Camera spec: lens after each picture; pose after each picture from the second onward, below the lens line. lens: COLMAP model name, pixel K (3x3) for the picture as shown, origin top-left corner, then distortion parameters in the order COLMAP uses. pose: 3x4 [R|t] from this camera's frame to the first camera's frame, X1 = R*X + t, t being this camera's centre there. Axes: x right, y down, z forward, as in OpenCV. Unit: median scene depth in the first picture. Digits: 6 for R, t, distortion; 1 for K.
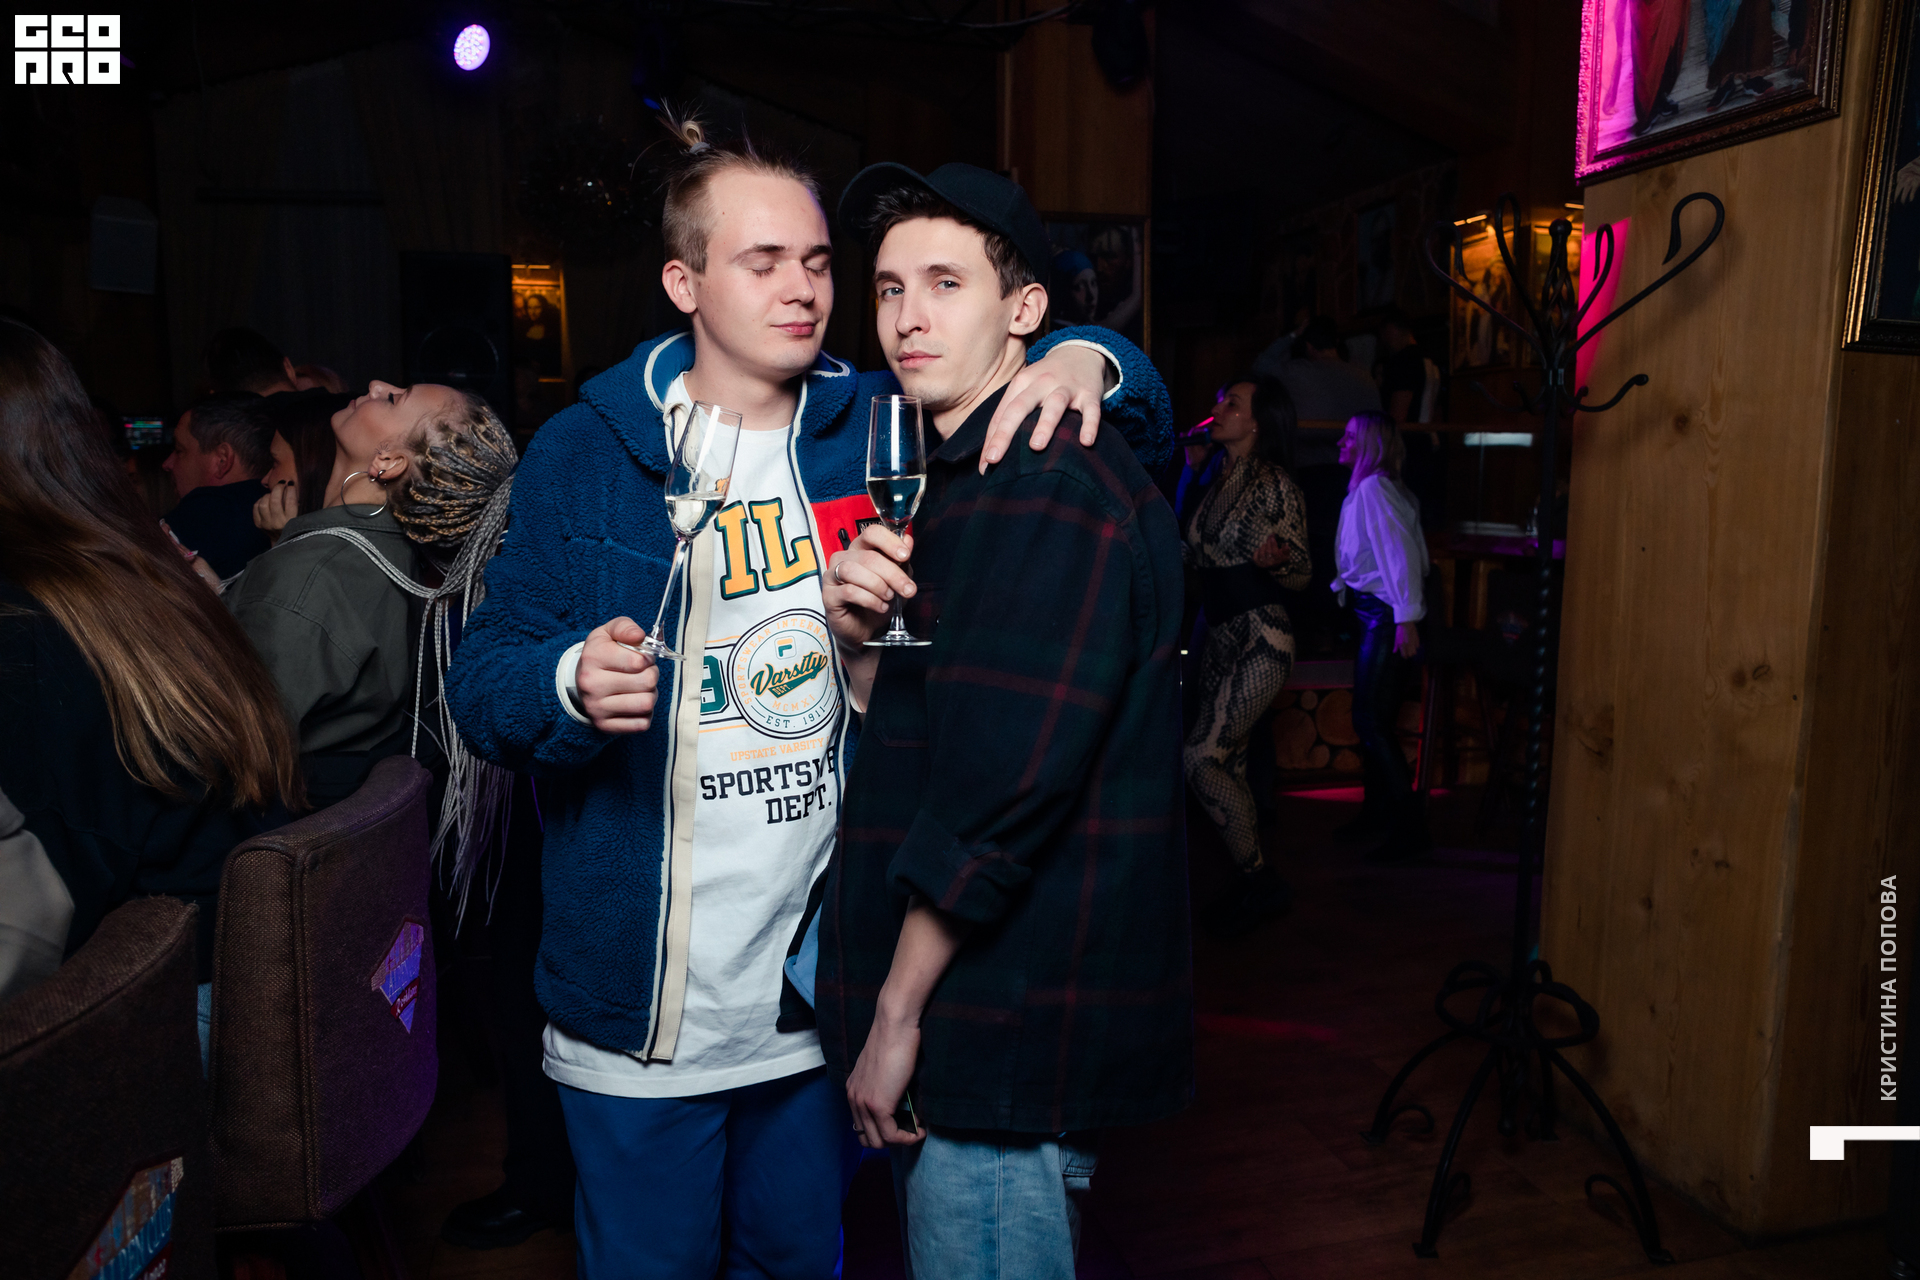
lens RADIAL K [[1305.3, 0, 957.5], [0, 1305.3, 629.7], [0, 0, 1]] dist [-0.088935, 0.057140]
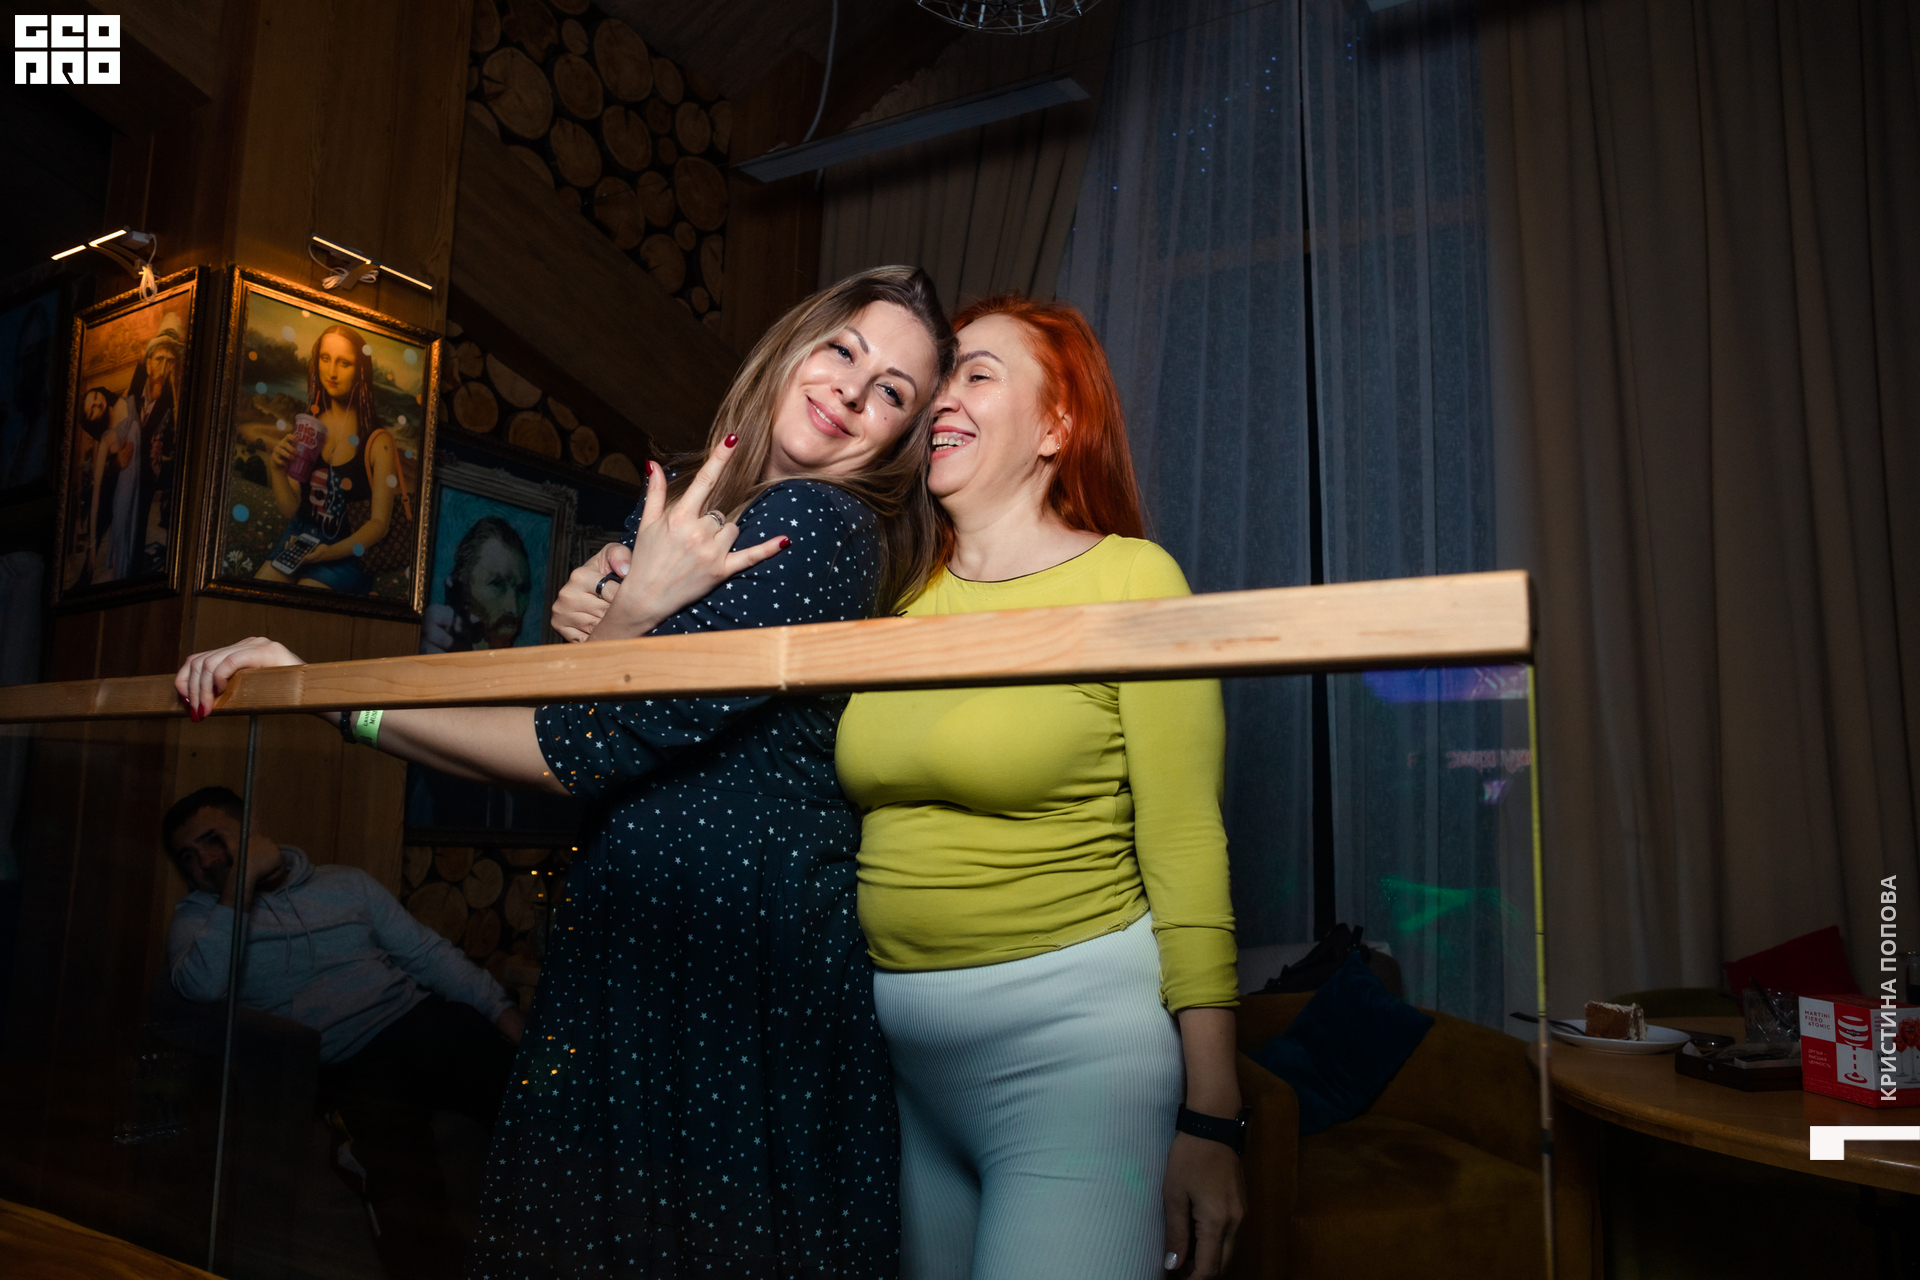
lens RADIAL K [[1305.3, 0, 972.7], [0, 1305.3, 638.4], [0, 0, 1]] dist [-0.088935, 0.057140]
pose [[0.715303, 0.098474, 0.691841, 0.325039], [0.076864, 0.972928, -0.217953, -0.076708], [-0.694574, 0.209080, 0.688369, 0.526641]]
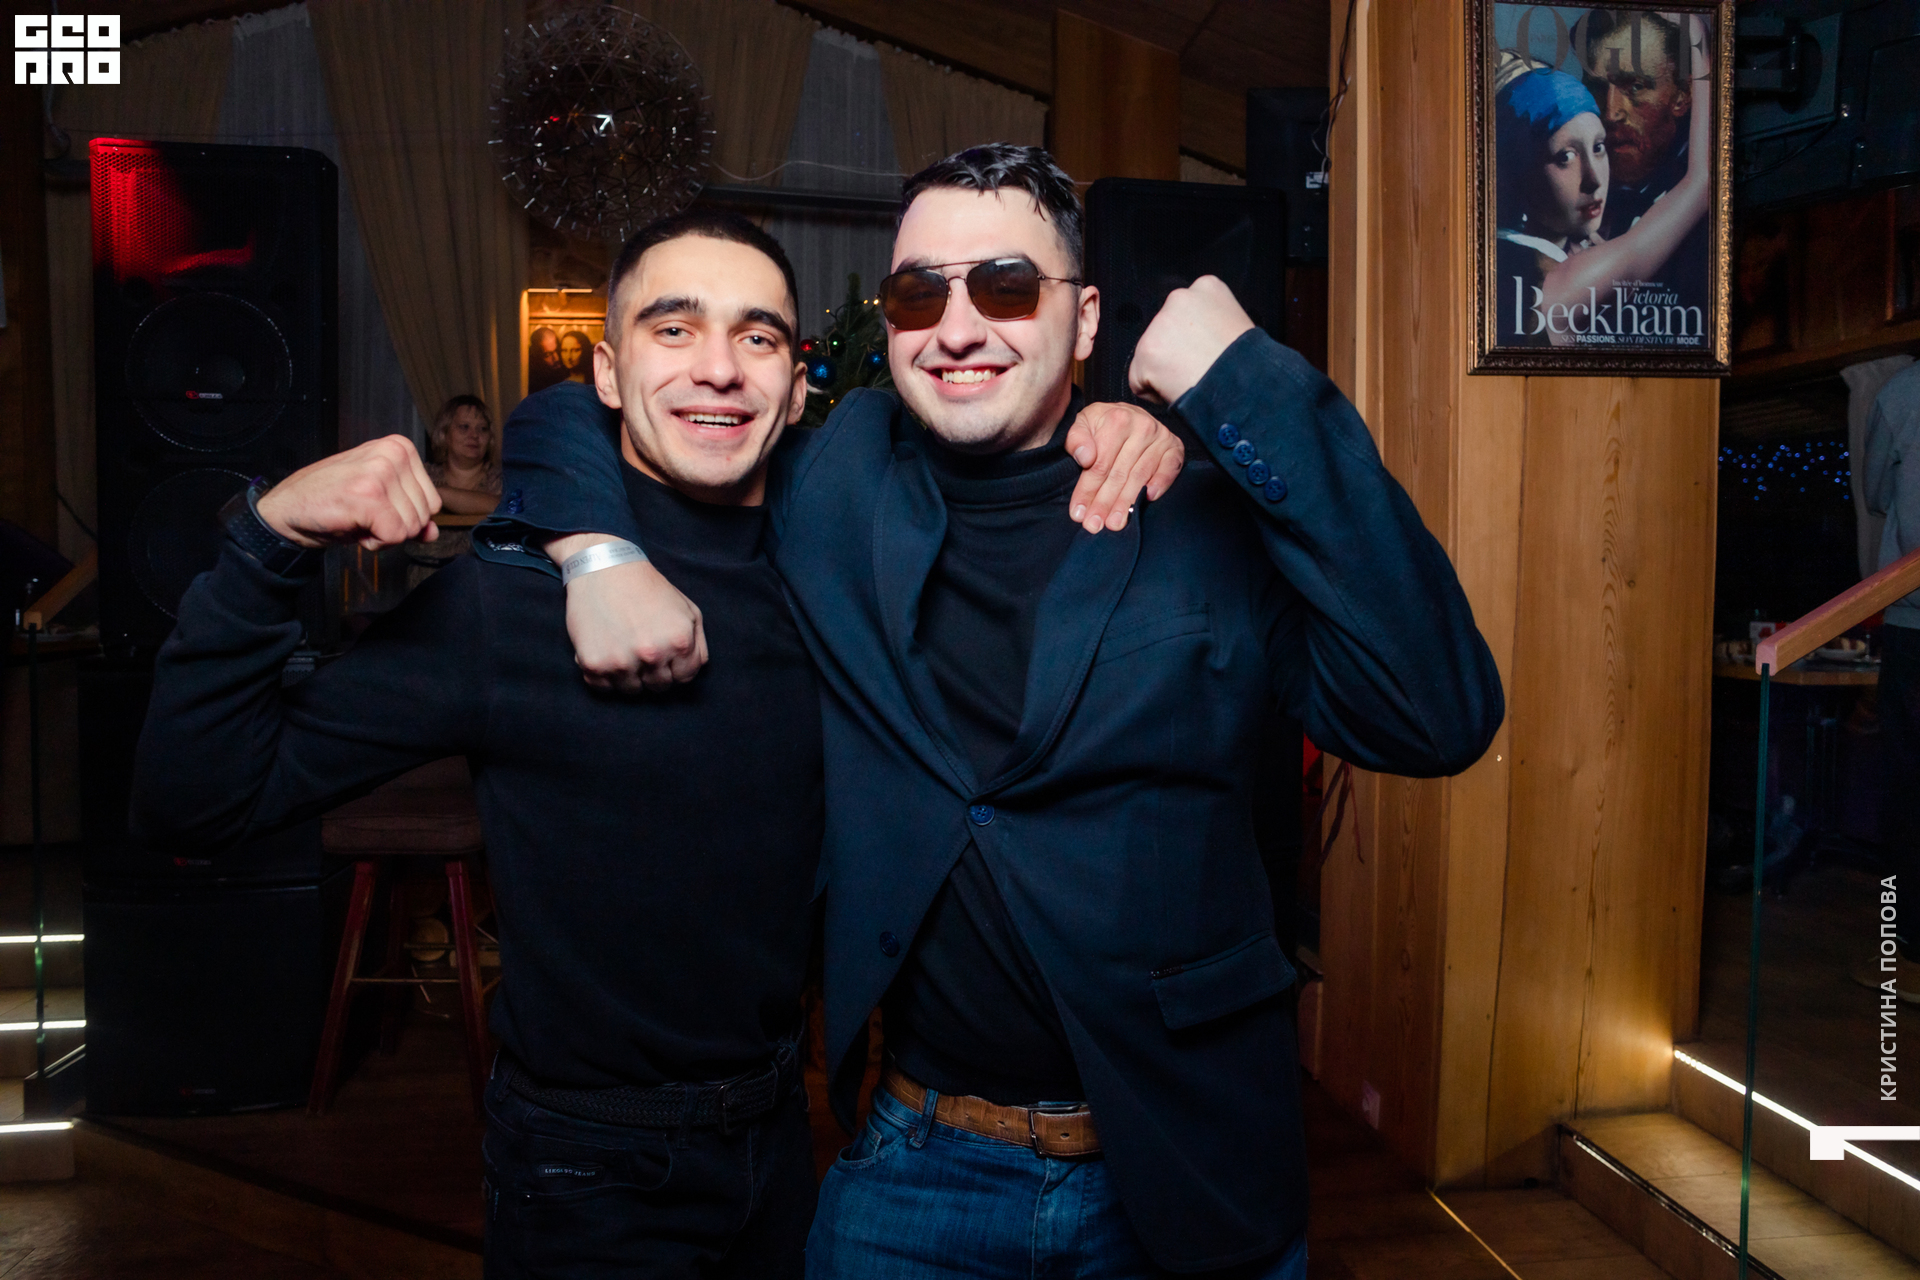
lens RADIAL K [[1305.3, 0, 959.7], [0, 1305.3, 633.8], [0, 0, 1]] dist [-0.088935, 0.057140]
pose [[0.990431, 0.002699, -0.137985, -0.038541], [-0.014432, 0.996353, -0.084102, -0.062277], [0.137255, 0.085288, 0.986857, 0.502386]]
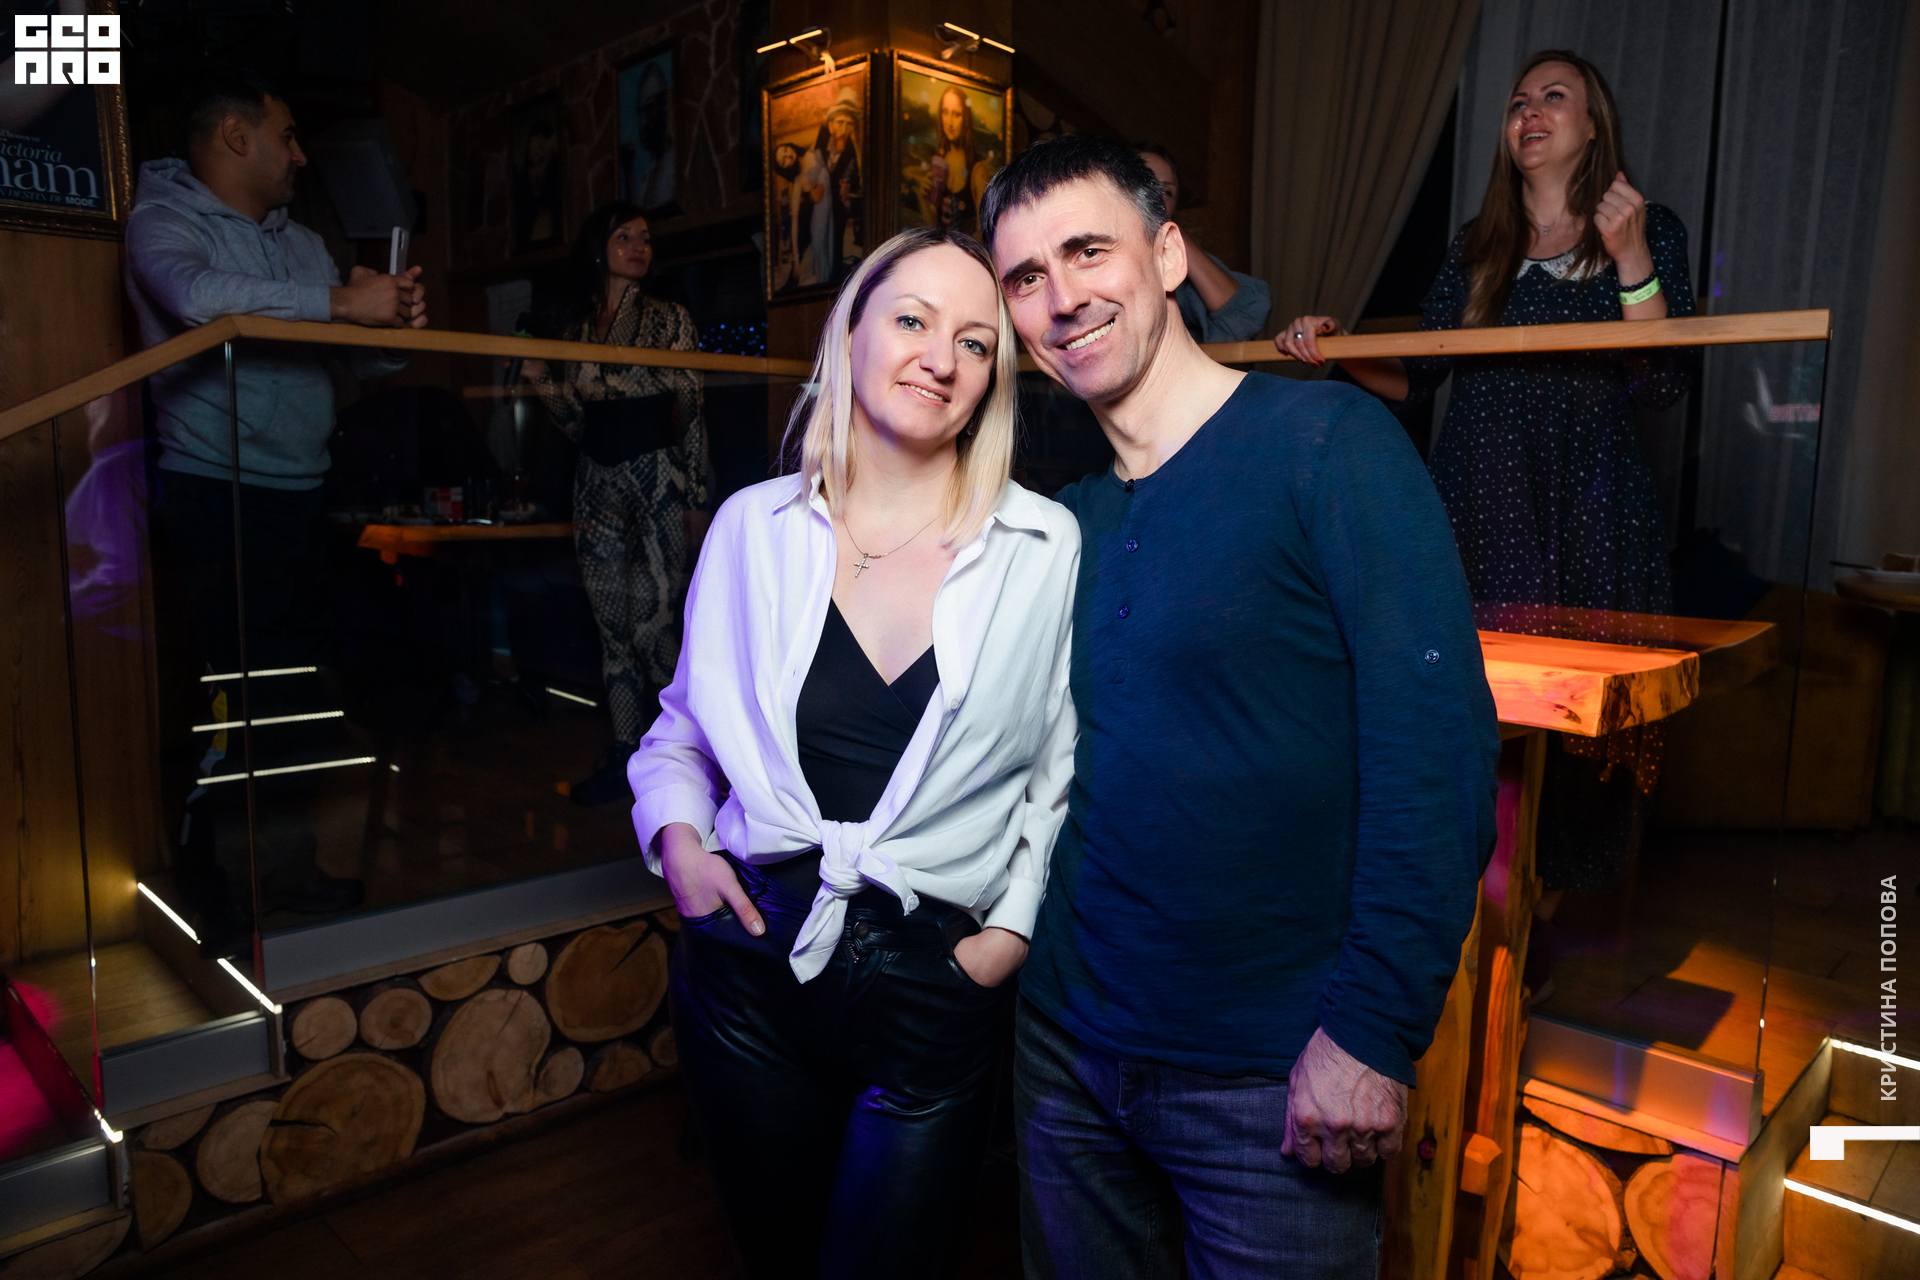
lens RADIAL K [[1305.3, 0, 961.0], [0, 1305.3, 641.3], [0, 0, 1]] dist [-0.088935, 0.057140]
pose [[0.861082, -0.054101, 0.505580, 0.145663], [0.049642, 0.998518, 0.022301, -0.046526], [-0.506037, 0.005895, 0.862491, 0.435598]]
